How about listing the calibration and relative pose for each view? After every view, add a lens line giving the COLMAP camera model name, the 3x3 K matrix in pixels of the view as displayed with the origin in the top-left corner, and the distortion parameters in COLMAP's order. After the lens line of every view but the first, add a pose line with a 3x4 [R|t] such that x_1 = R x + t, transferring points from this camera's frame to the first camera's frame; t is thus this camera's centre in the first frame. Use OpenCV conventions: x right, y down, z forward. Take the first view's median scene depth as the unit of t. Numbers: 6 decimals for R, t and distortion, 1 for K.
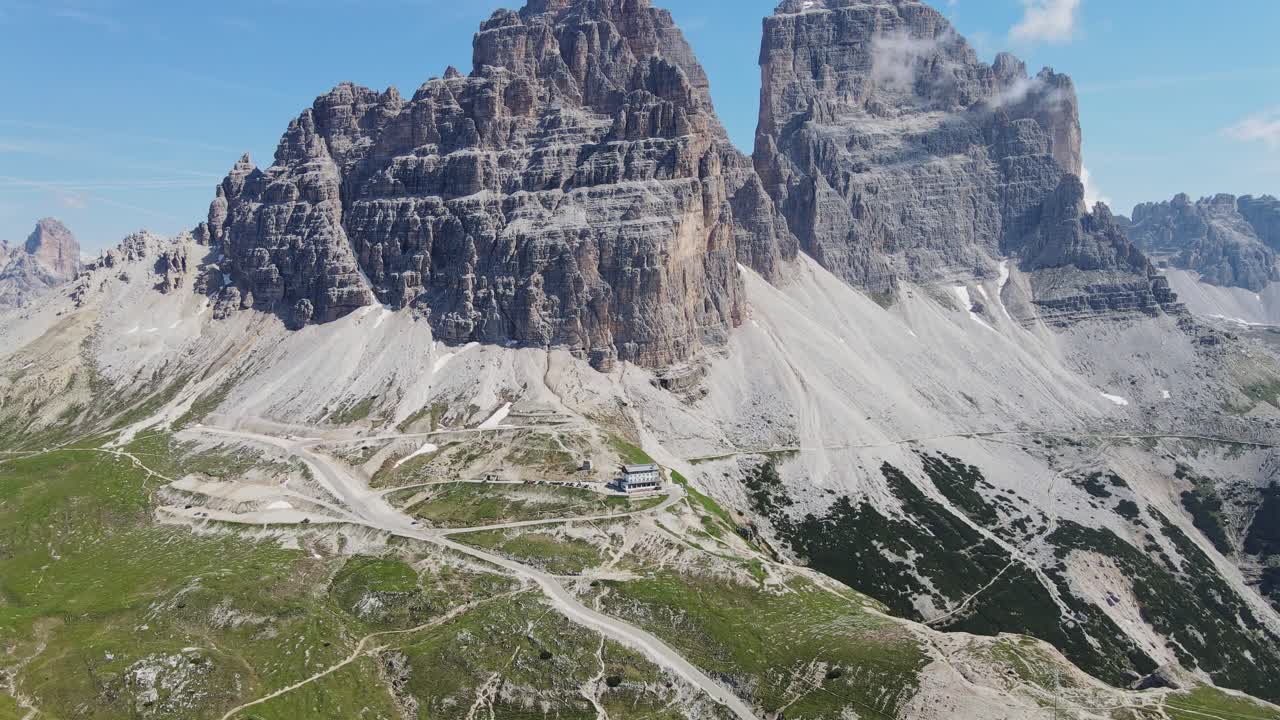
lens RADIAL K [[946.5, 0, 629.4], [0, 946.5, 360.3], [0, 0, 1]] dist [0.000612, 0.029487]
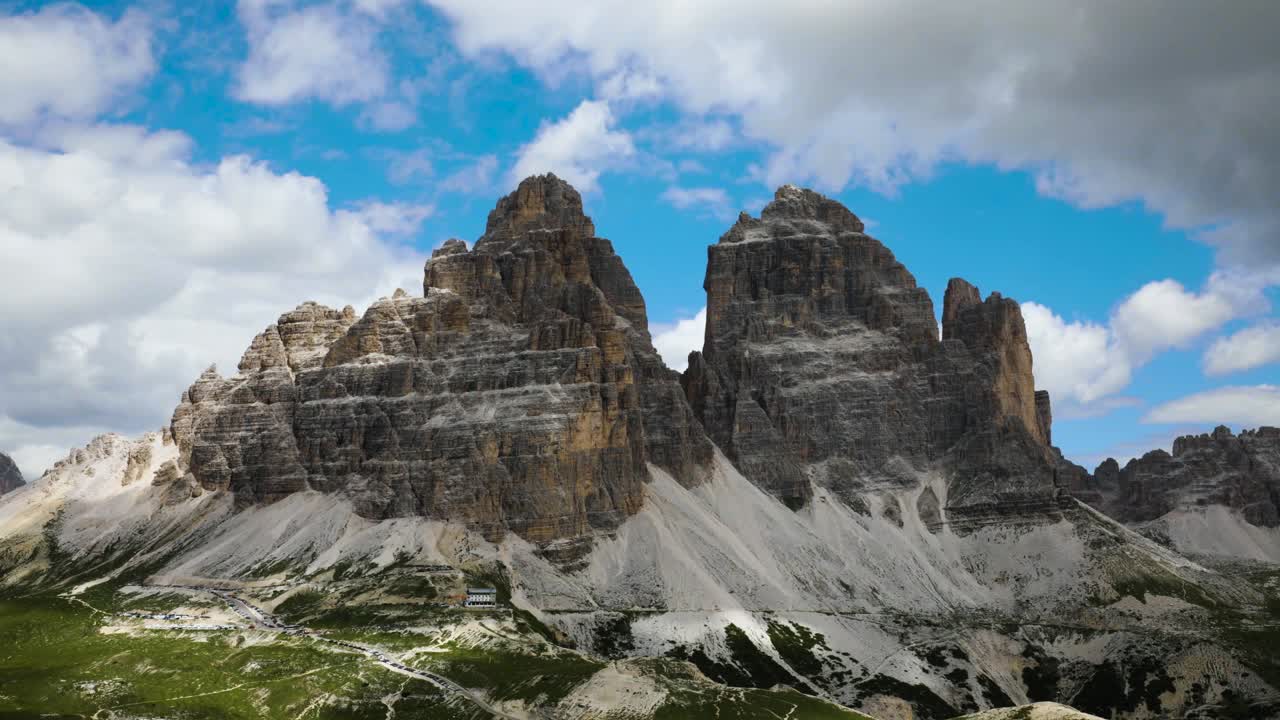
lens RADIAL K [[1226.0, 0, 642.6], [0, 1226.0, 357.1], [0, 0, 1]] dist [0.039897, 0.019183]
pose [[0.998425, 0.006760, -0.055698, 0.230595], [-0.020161, 0.969637, -0.243717, 0.150191], [0.052359, 0.244456, 0.968246, -0.477872]]
